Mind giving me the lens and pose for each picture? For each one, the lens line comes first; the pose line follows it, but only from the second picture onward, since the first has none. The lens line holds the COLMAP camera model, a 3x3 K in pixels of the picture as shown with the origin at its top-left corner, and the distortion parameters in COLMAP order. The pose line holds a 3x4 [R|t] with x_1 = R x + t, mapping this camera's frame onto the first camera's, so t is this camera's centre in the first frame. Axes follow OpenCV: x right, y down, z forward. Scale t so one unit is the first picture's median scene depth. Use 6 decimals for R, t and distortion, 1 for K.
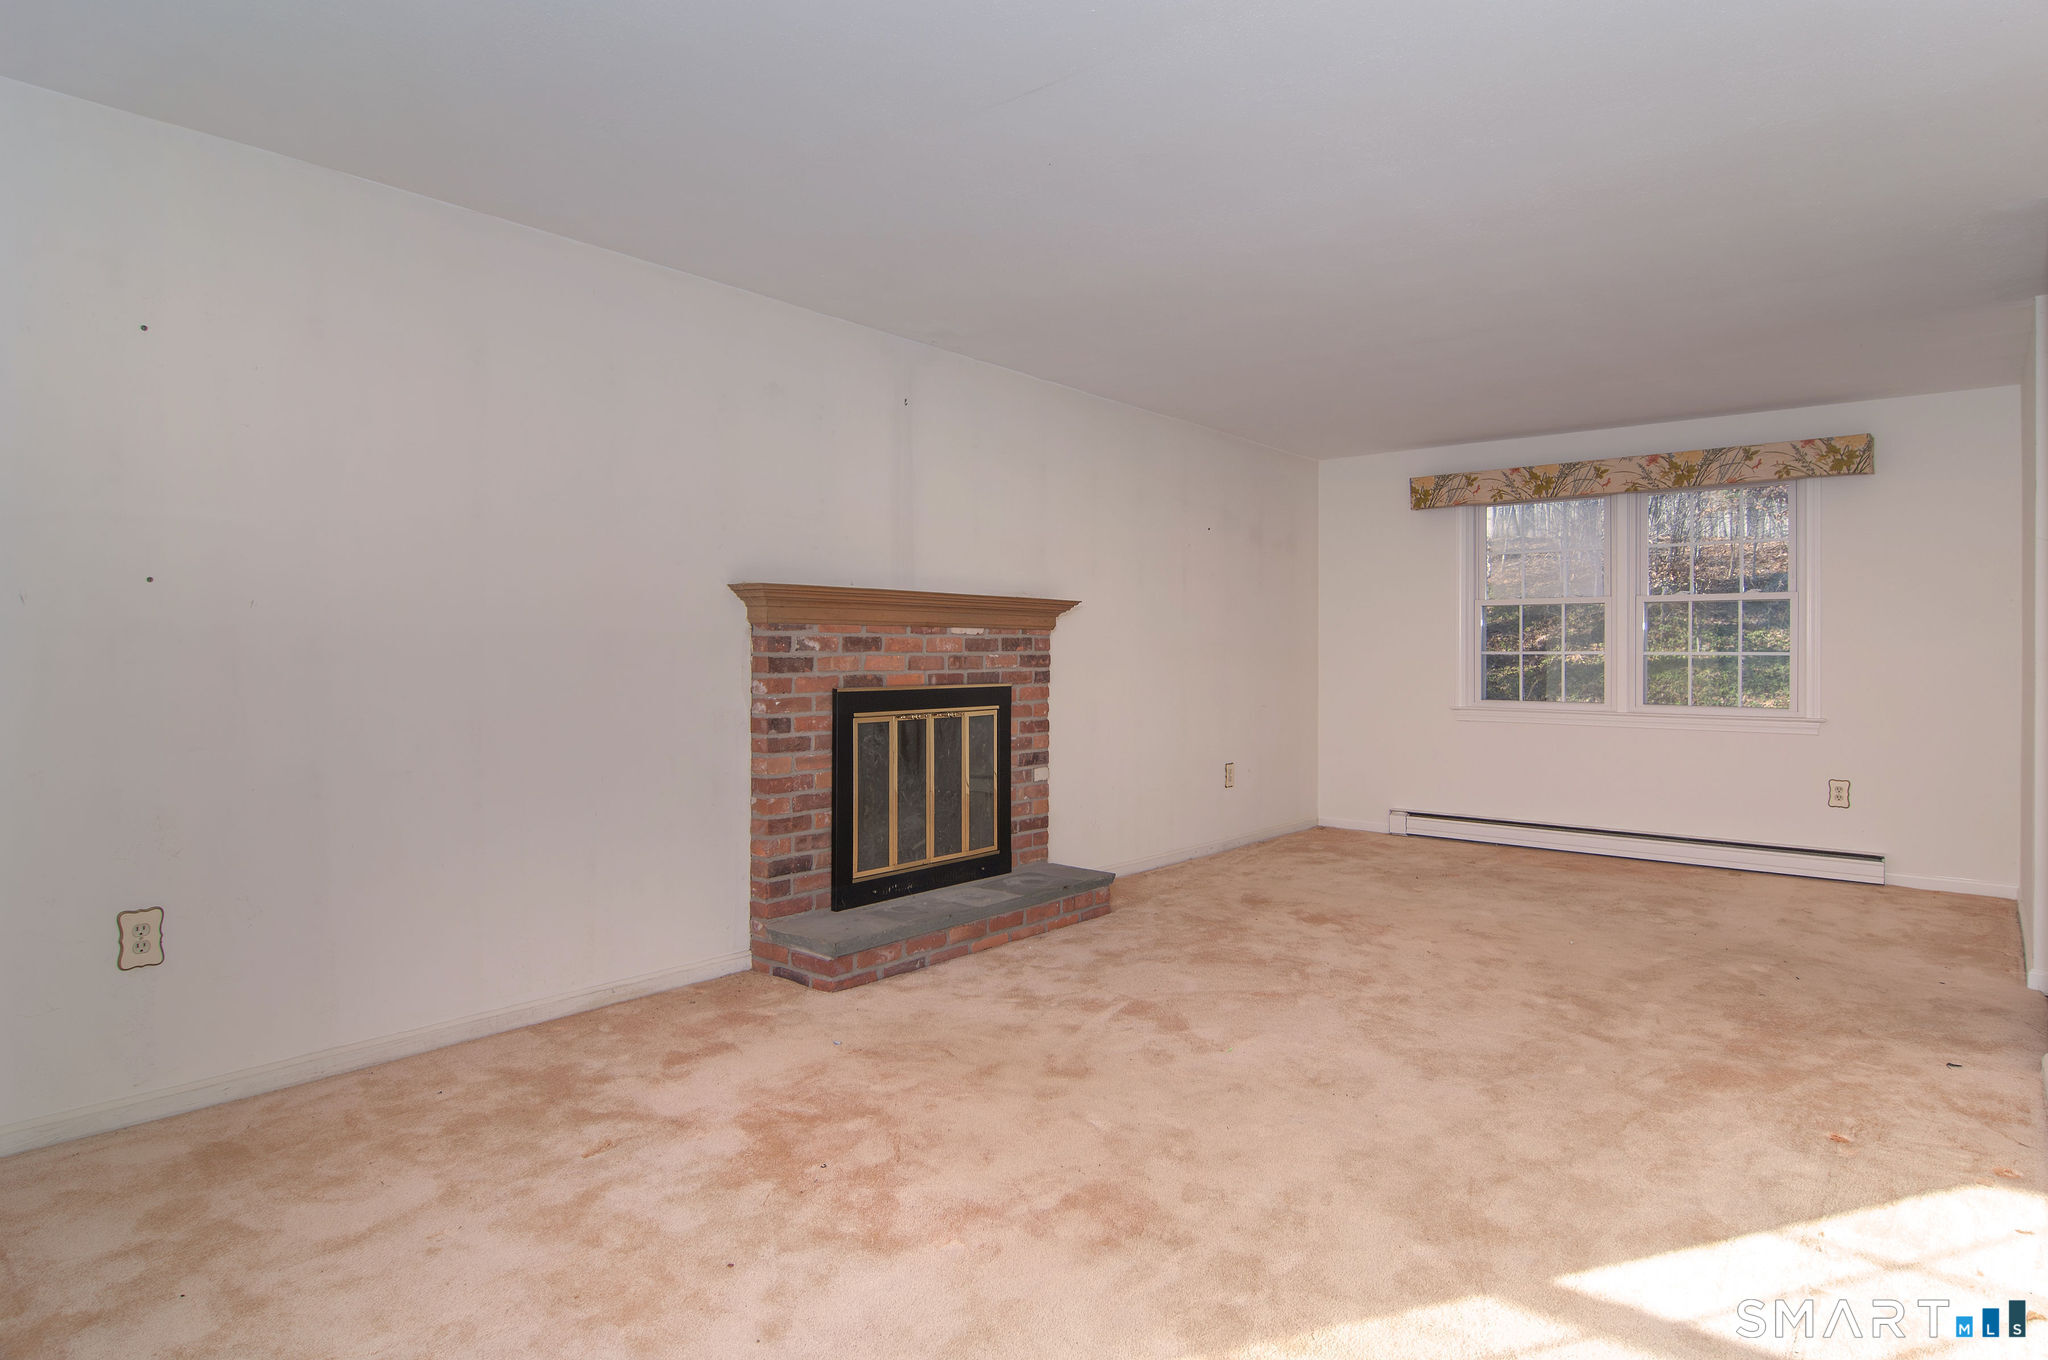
lens RADIAL K [[1125.0, 0, 991.0], [0, 1125.0, 671.6], [0, 0, 1]] dist [-0.008284, -0.007932]
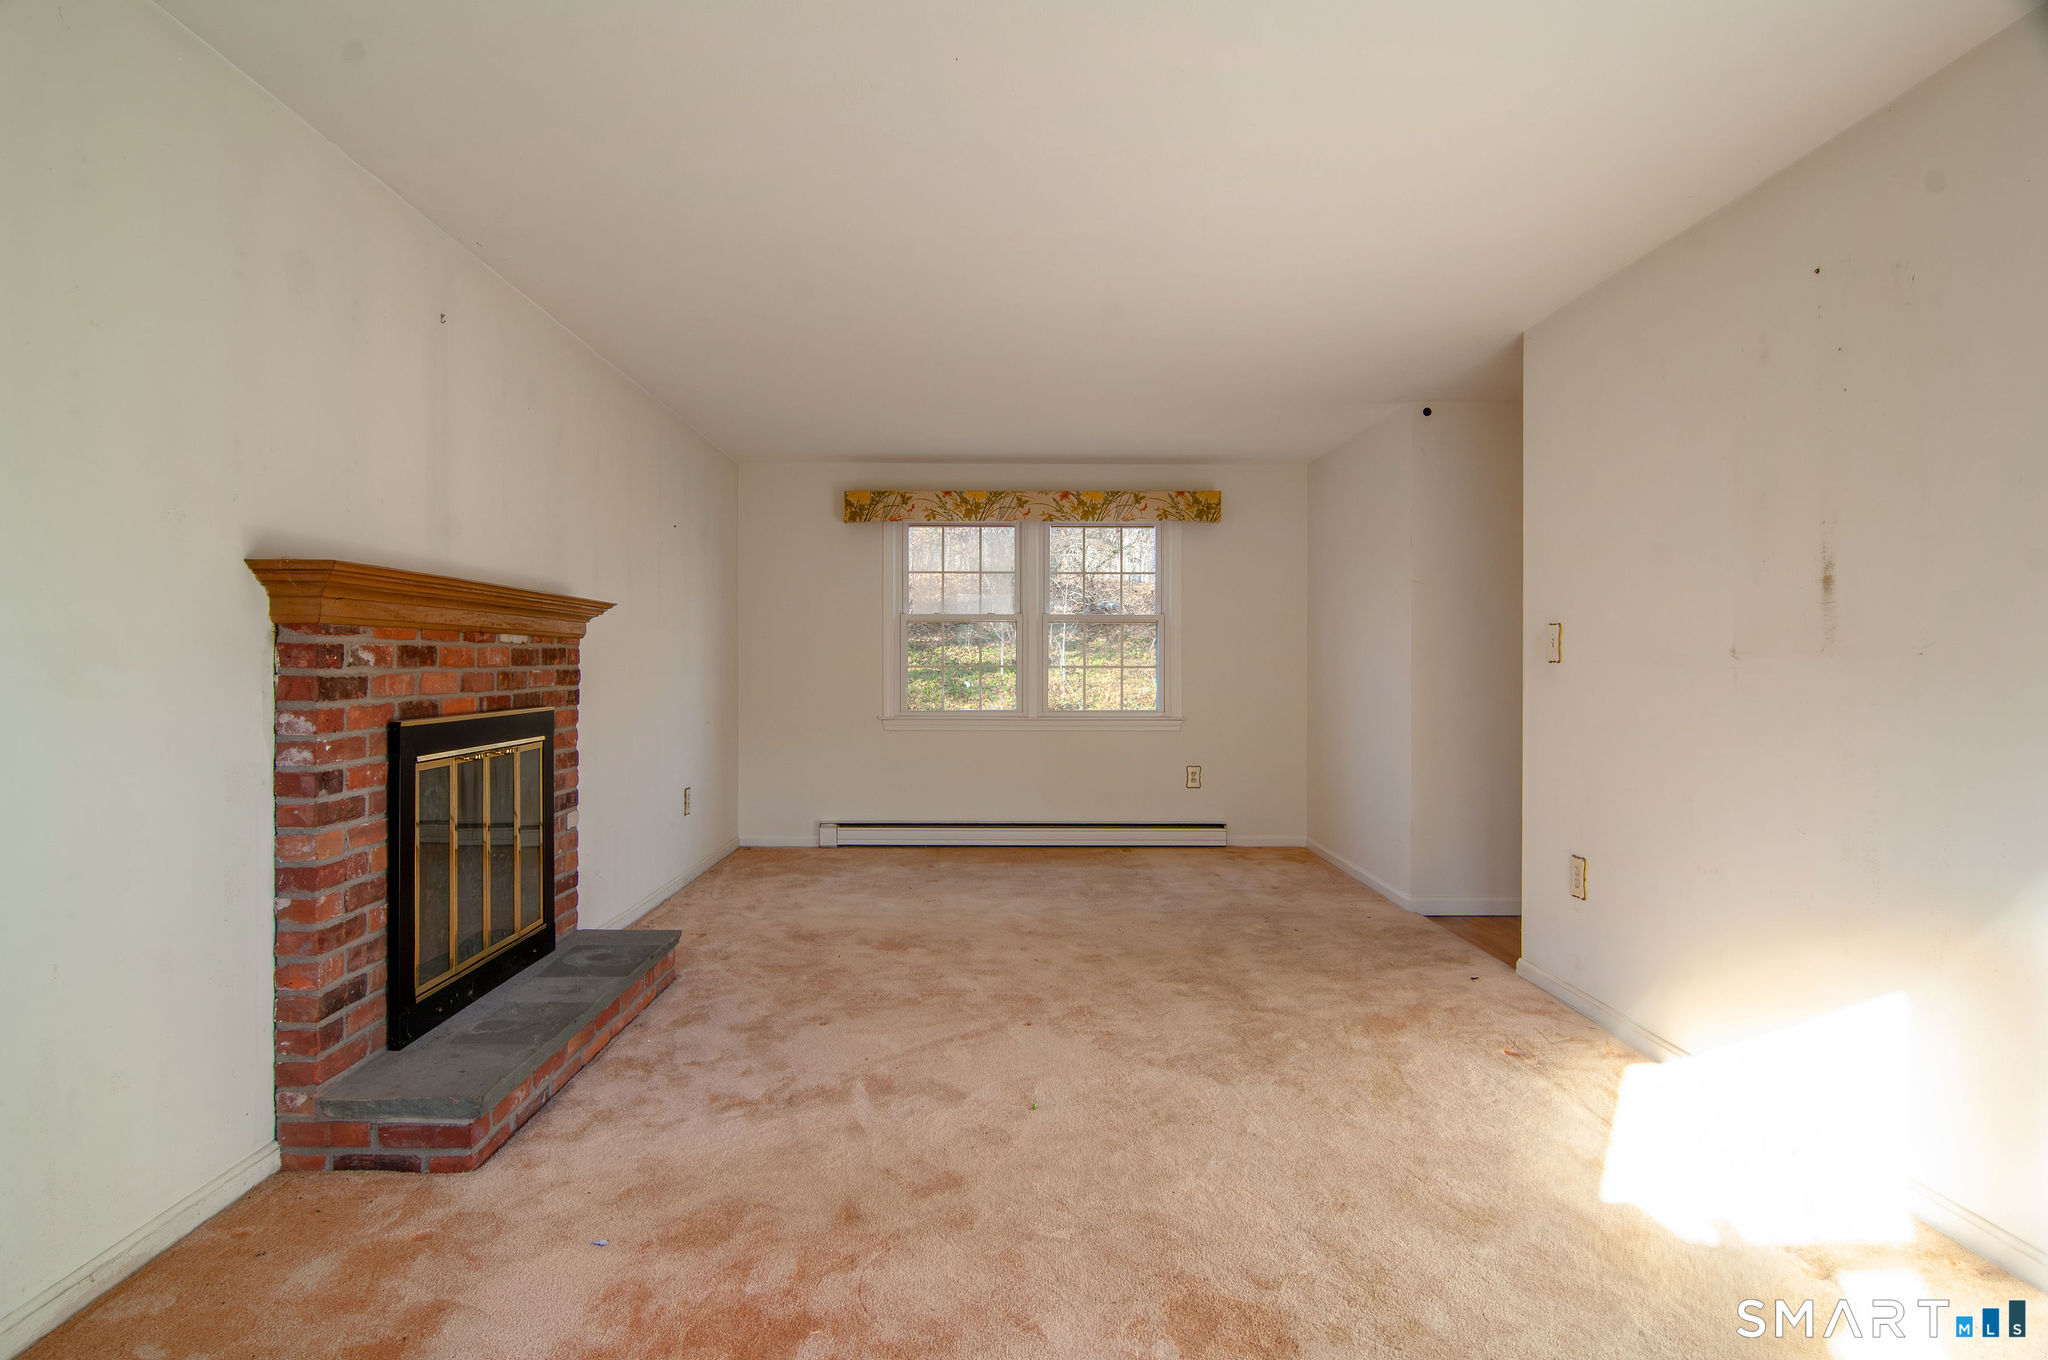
lens RADIAL K [[1125.0, 0, 1025.4], [0, 1125.0, 676.9], [0, 0, 1]] dist [-0.008284, -0.007932]
pose [[0.759410, -0.009644, 0.650541, -0.299964], [0.012219, 0.999925, 0.000559, -0.007993], [-0.650497, 0.007524, 0.759471, 0.248063]]
